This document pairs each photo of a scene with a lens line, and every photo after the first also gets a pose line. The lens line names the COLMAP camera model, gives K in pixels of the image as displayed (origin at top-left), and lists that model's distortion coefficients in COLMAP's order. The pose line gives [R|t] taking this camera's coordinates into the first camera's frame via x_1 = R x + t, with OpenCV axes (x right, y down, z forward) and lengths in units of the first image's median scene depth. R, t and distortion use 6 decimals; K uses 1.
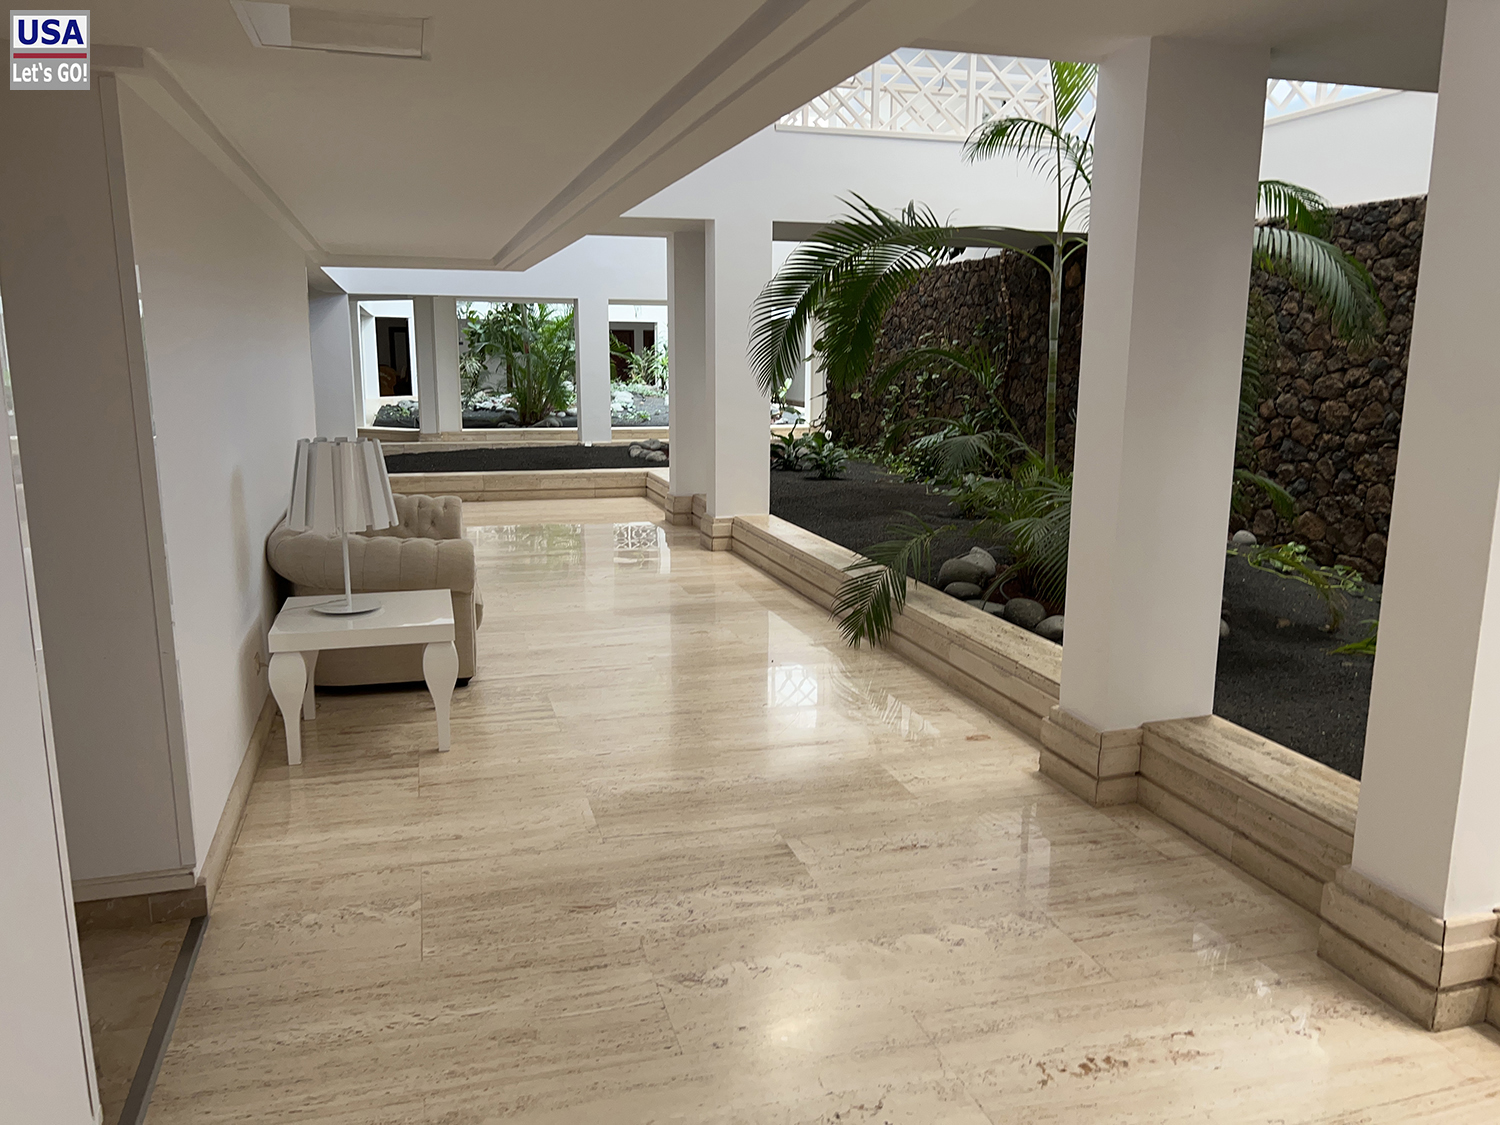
lens RADIAL K [[1134.2, 0, 750.0], [0, 1134.2, 562.5], [0, 0, 1]] dist [0.056149, -0.067387]
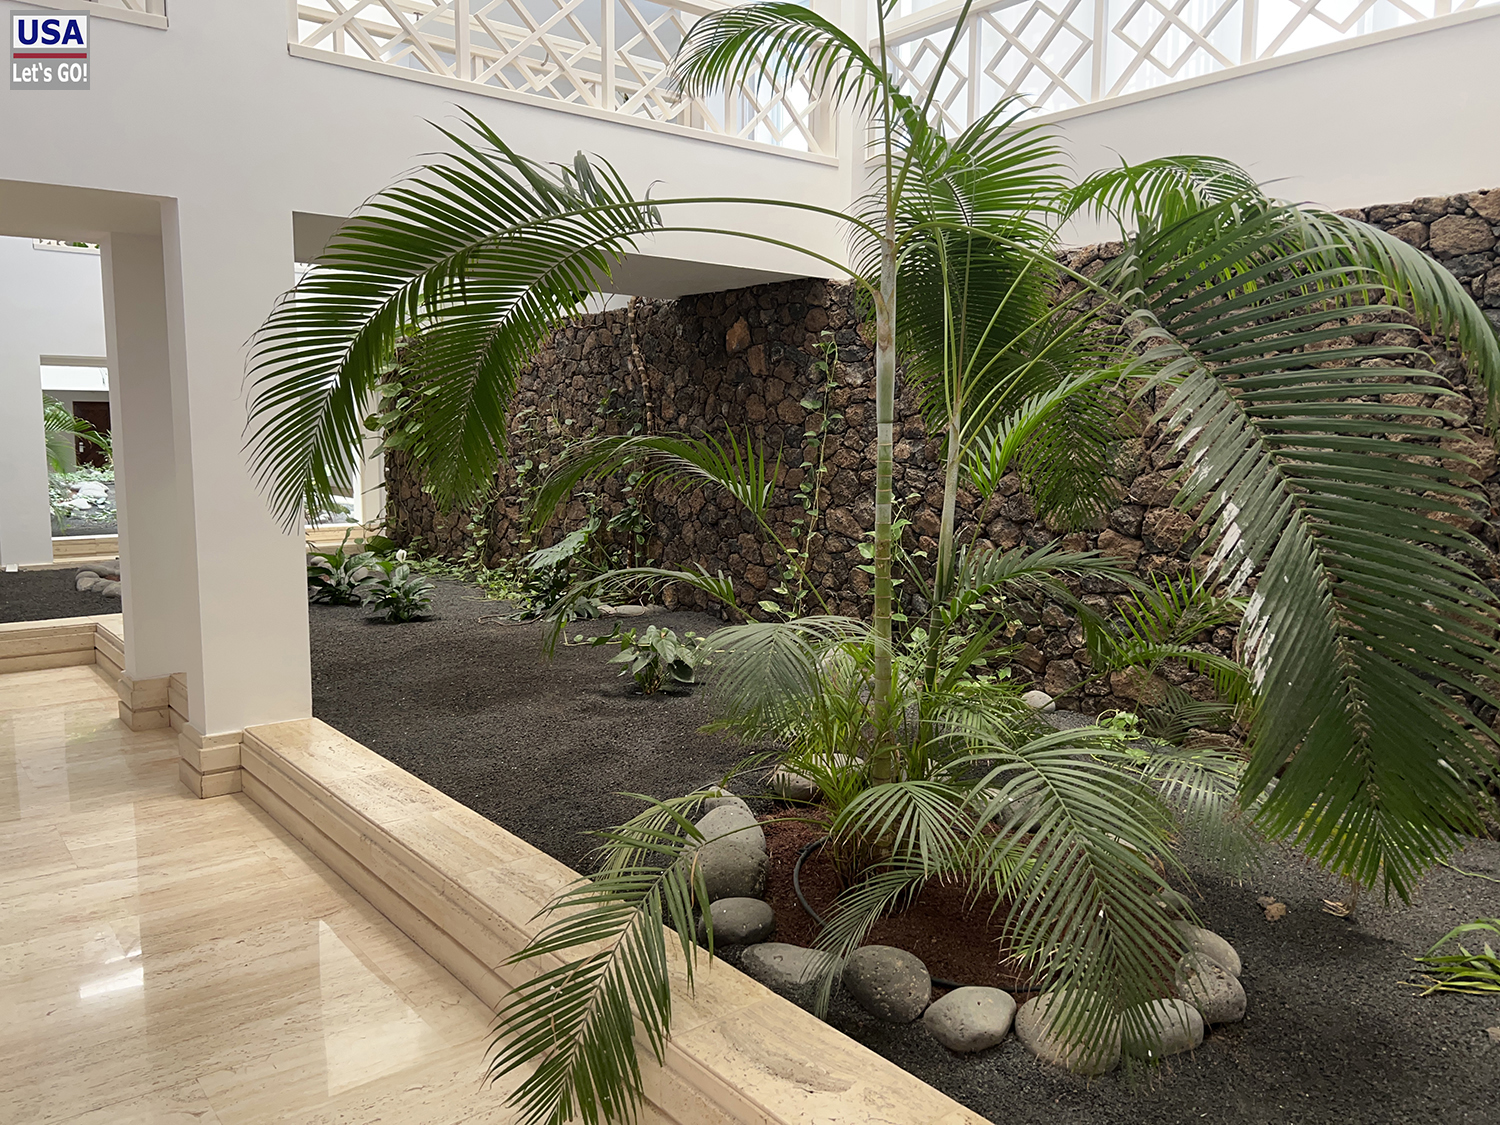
lens RADIAL K [[1141.1, 0, 750.0], [0, 1141.1, 562.5], [0, 0, 1]] dist [0.172644, -0.297921]
pose [[0.927373, -0.042966, 0.371662, 0.005394], [0.067908, 0.996214, -0.054276, -0.057596], [-0.367923, 0.075573, 0.926780, 0.289689]]
